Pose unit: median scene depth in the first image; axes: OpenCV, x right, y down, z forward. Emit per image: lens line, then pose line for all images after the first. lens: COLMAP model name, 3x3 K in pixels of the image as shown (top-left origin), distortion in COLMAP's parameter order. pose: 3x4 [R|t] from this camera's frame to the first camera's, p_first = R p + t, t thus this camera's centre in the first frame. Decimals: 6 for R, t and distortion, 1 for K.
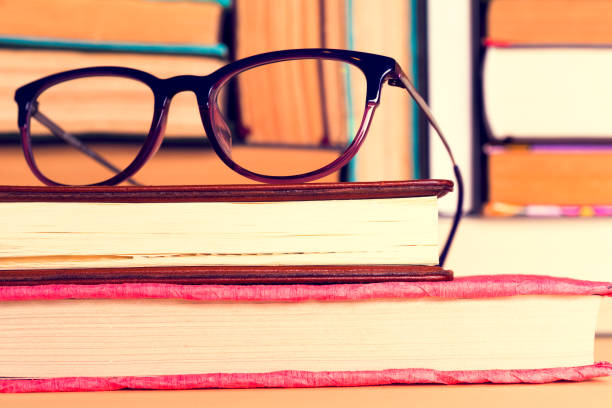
lens RADIAL K [[1044.4, 0, 306.0], [0, 1044.4, 204.0], [0, 0, 1]] dist [-0.000562, -0.085428]
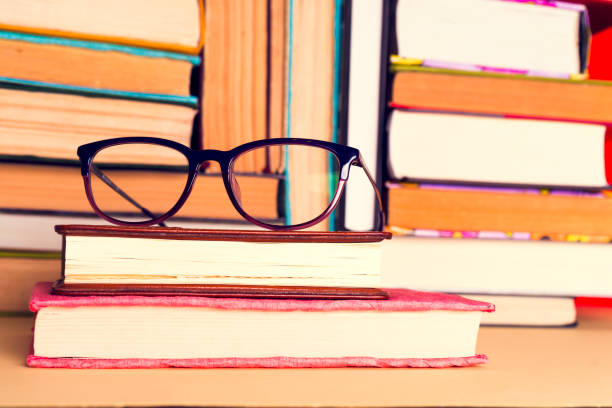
lens RADIAL K [[1044.4, 0, 306.0], [0, 1044.4, 204.0], [0, 0, 1]] dist [-0.000562, -0.085428]
pose [[0.985038, 0.043510, 0.166753, -0.238293], [-0.050102, 0.998112, 0.035527, -0.112548], [-0.164892, -0.043350, 0.985359, -0.465409]]
